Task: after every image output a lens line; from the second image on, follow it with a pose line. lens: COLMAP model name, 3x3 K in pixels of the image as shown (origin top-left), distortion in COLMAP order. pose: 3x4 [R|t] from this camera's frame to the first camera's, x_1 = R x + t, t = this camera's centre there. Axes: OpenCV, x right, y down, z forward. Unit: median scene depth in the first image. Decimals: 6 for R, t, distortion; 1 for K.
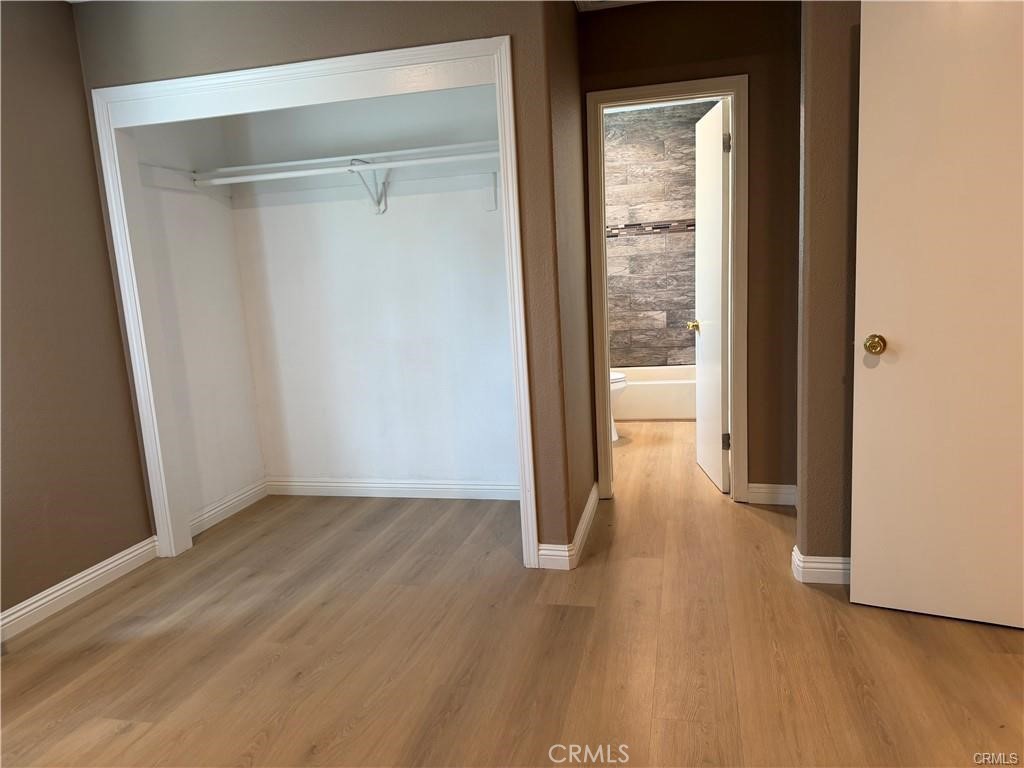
lens RADIAL K [[710.8, 0, 509.6], [0, 710.8, 386.8], [0, 0, 1]] dist [0.068878, 0.000209]
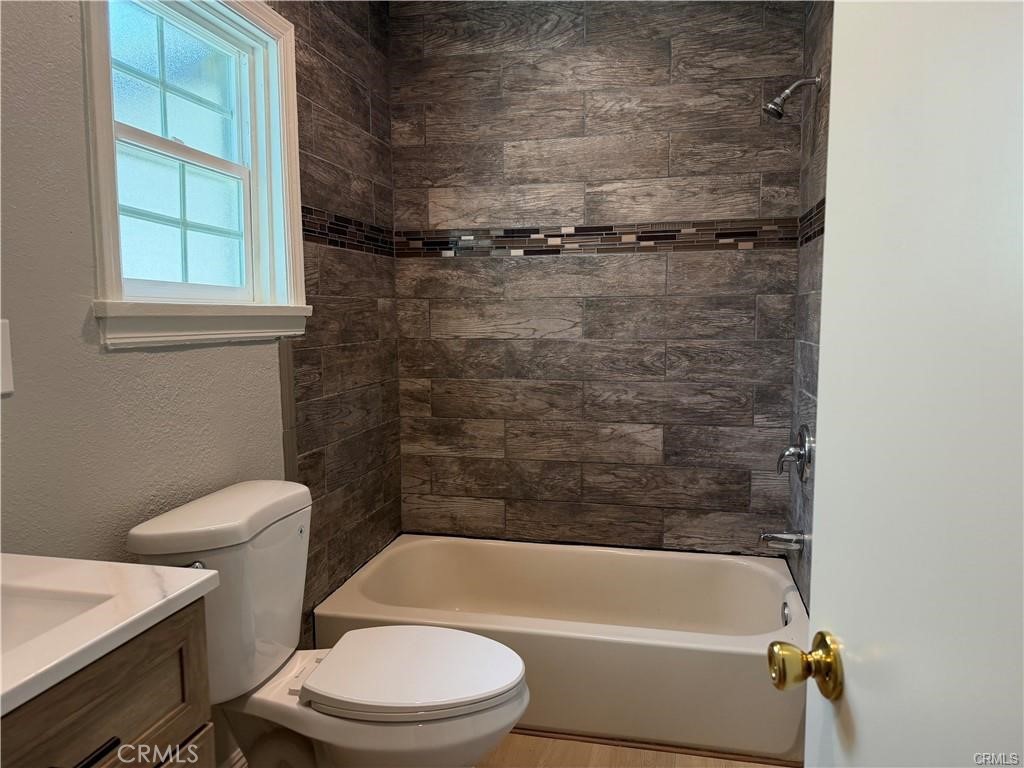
lens RADIAL K [[710.8, 0, 512.0], [0, 710.8, 381.7], [0, 0, 1]] dist [0.068878, 0.000209]
pose [[0.998011, 0.041991, 0.047027, 0.105548], [-0.039402, 0.997725, -0.054693, -0.106195], [-0.049217, 0.052732, 0.997395, 0.568900]]
